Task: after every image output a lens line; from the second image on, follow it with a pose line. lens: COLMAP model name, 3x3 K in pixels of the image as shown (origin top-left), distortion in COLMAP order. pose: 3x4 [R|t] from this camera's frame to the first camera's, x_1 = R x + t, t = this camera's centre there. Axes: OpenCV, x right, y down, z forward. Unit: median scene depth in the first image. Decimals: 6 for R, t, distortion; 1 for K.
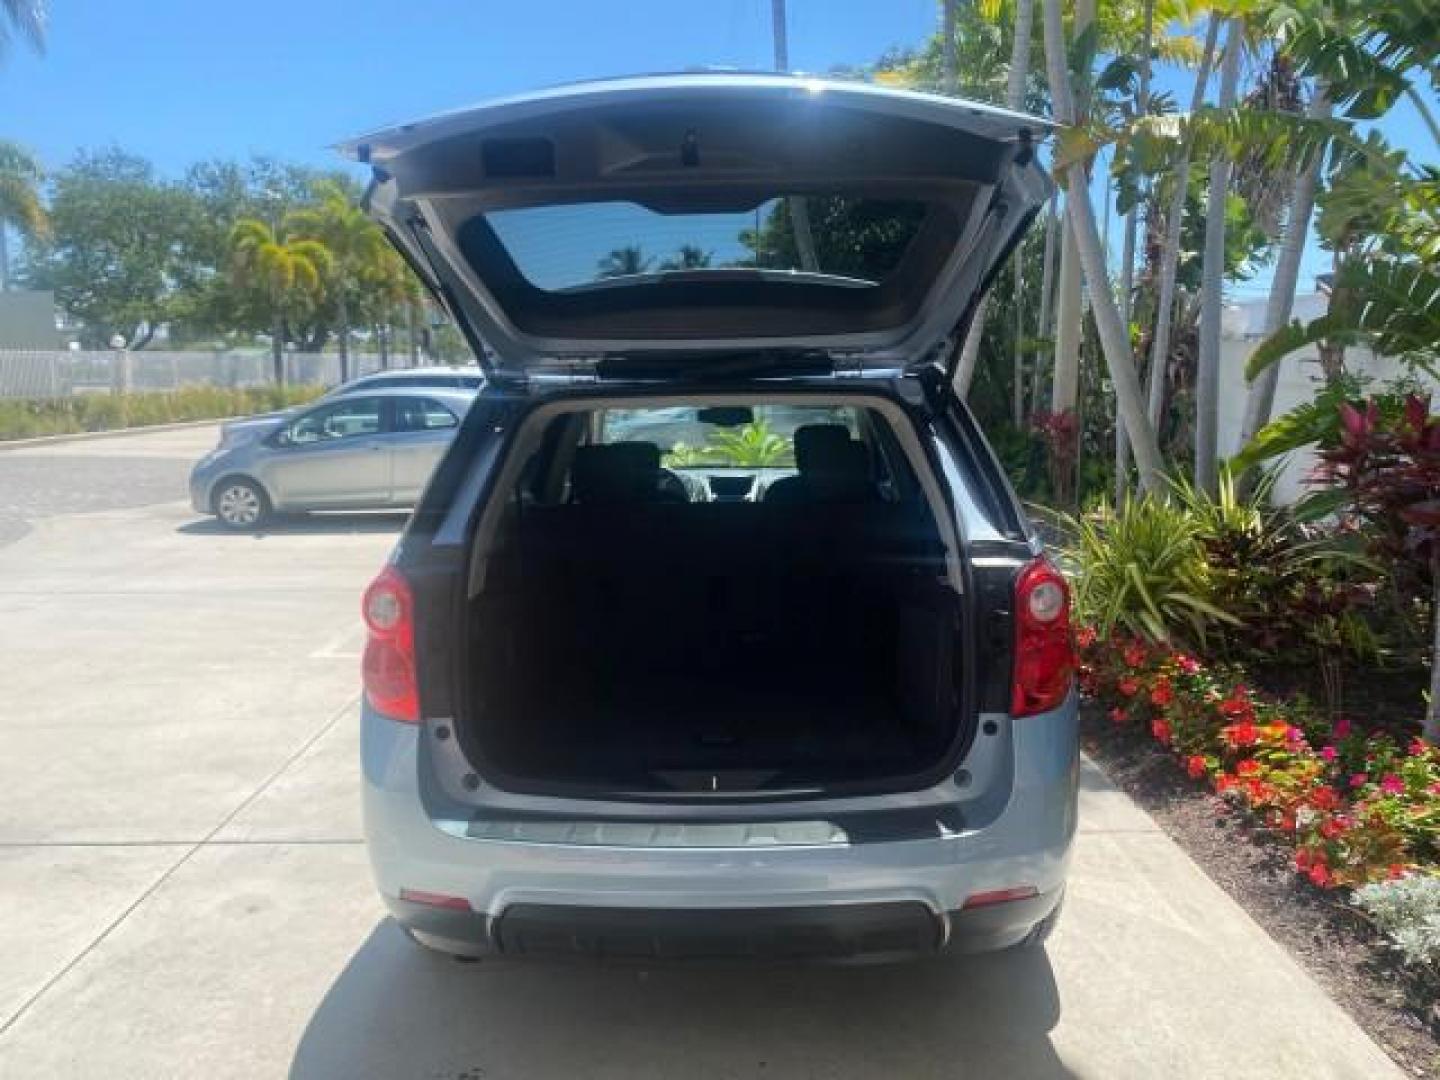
lens RADIAL K [[1109.3, 0, 720.4], [0, 1109.3, 523.0], [0, 0, 1]] dist [0.012994, -0.012706]
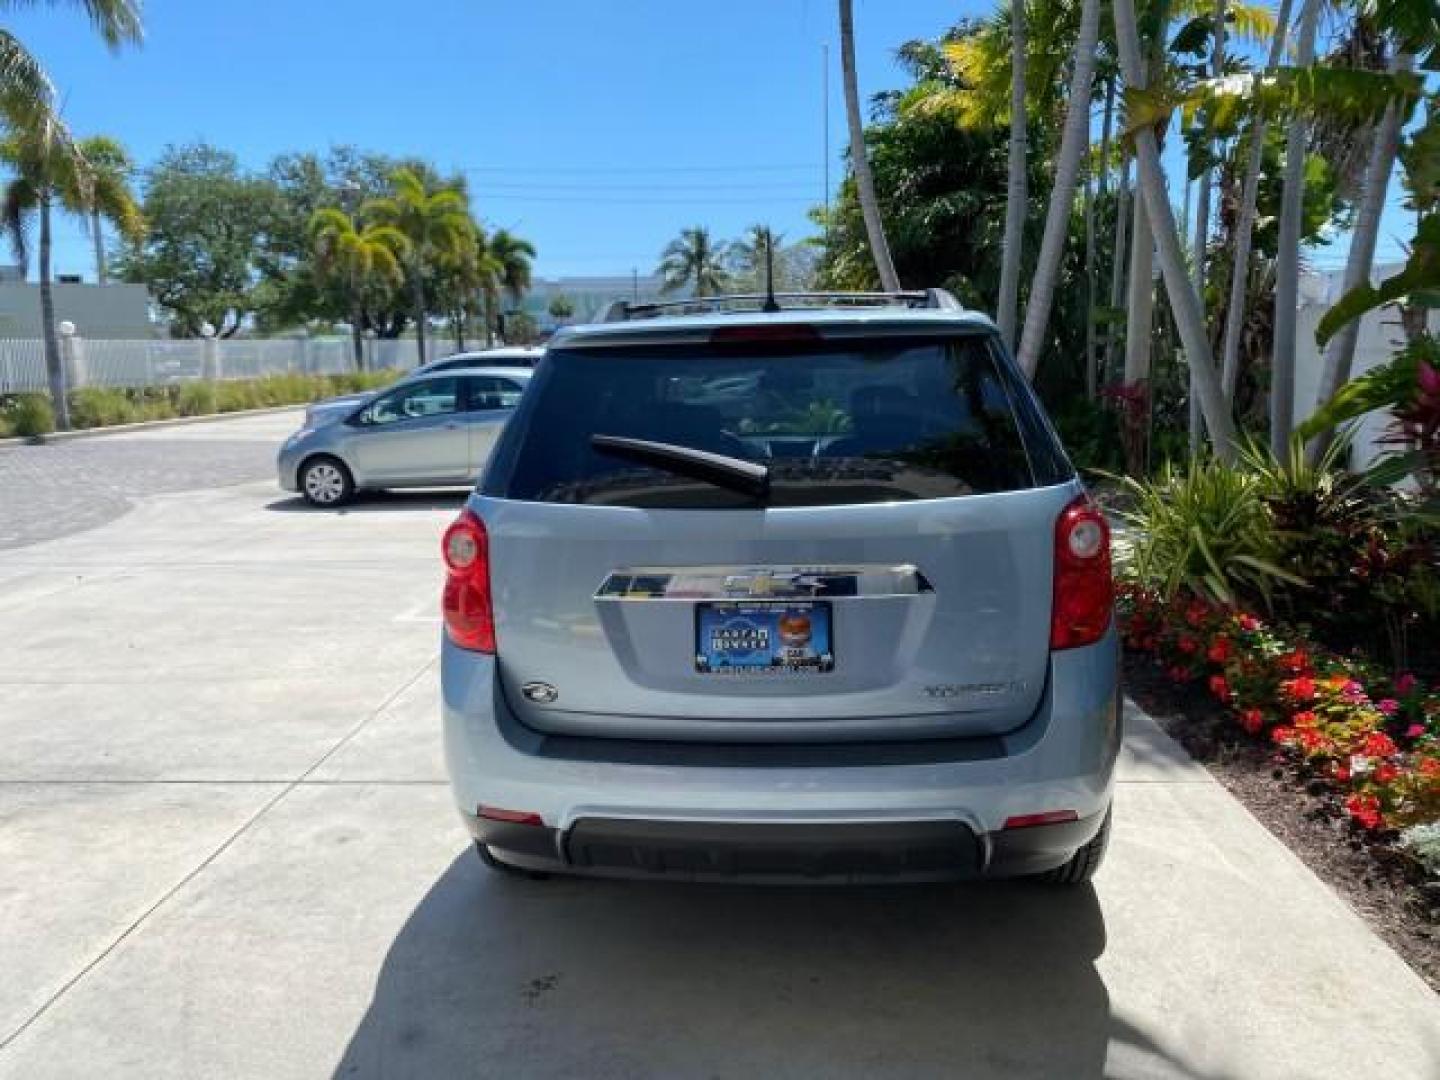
lens RADIAL K [[1109.3, 0, 717.8], [0, 1109.3, 522.7], [0, 0, 1]] dist [0.012994, -0.012706]
pose [[0.997740, -0.004473, -0.067038, 0.004014], [0.005487, 0.999873, 0.014958, 0.007727], [0.066963, -0.015292, 0.997638, -0.012569]]
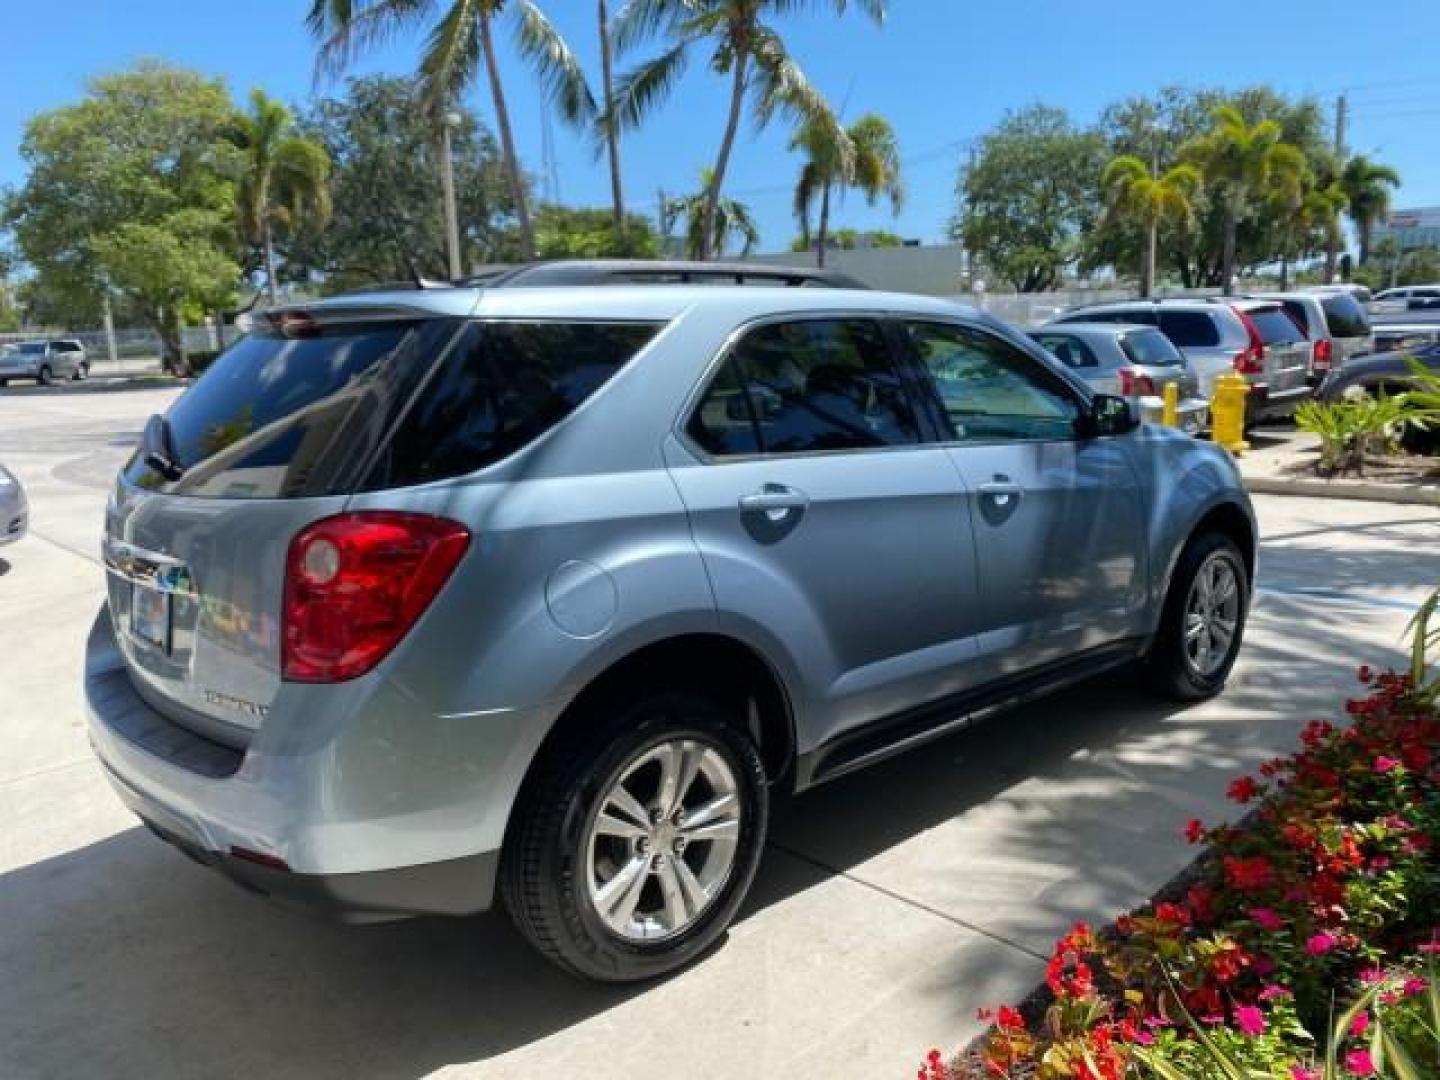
lens RADIAL K [[1109.3, 0, 730.0], [0, 1109.3, 532.8], [0, 0, 1]] dist [0.012994, -0.012706]
pose [[0.693949, 0.115663, -0.710674, 0.236477], [-0.070582, 0.993187, 0.092721, -0.012576], [0.716556, -0.014183, 0.697385, 0.125367]]
